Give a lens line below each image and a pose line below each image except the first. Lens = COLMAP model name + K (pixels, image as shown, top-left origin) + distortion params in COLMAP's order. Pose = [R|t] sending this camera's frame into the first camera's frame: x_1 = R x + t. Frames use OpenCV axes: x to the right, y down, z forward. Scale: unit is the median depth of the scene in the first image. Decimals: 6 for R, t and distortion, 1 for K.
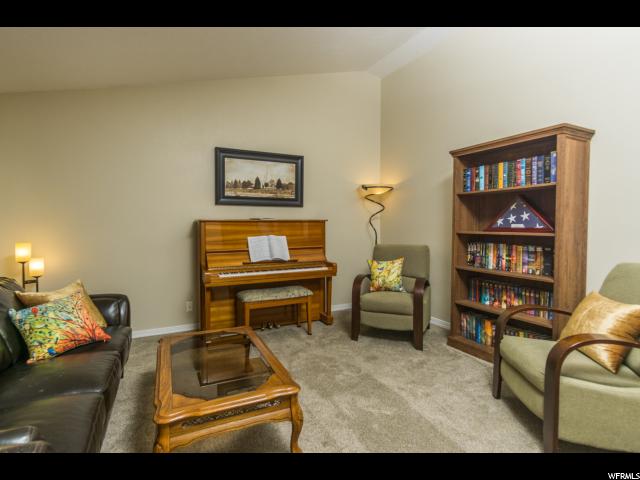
lens RADIAL K [[340.1, 0, 321.7], [0, 340.1, 233.3], [0, 0, 1]] dist [0.001429, 0.001278]
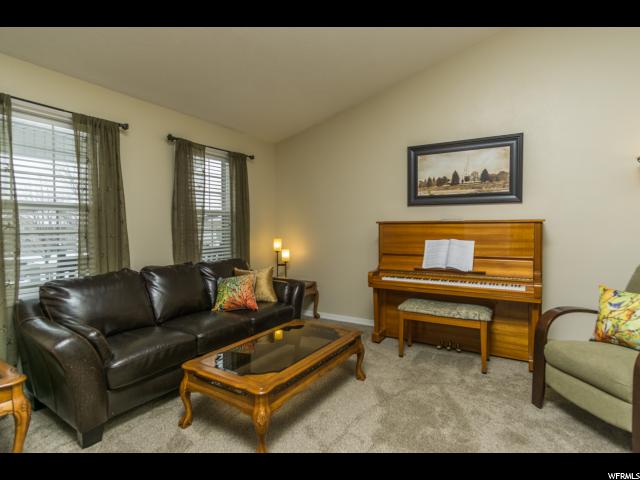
lens RADIAL K [[340.1, 0, 321.7], [0, 340.1, 233.3], [0, 0, 1]] dist [0.001429, 0.001278]
pose [[0.524111, 0.016448, -0.851491, 0.387845], [-0.020771, 0.999763, 0.006527, -0.007364], [0.851397, 0.014265, 0.524328, 0.279669]]
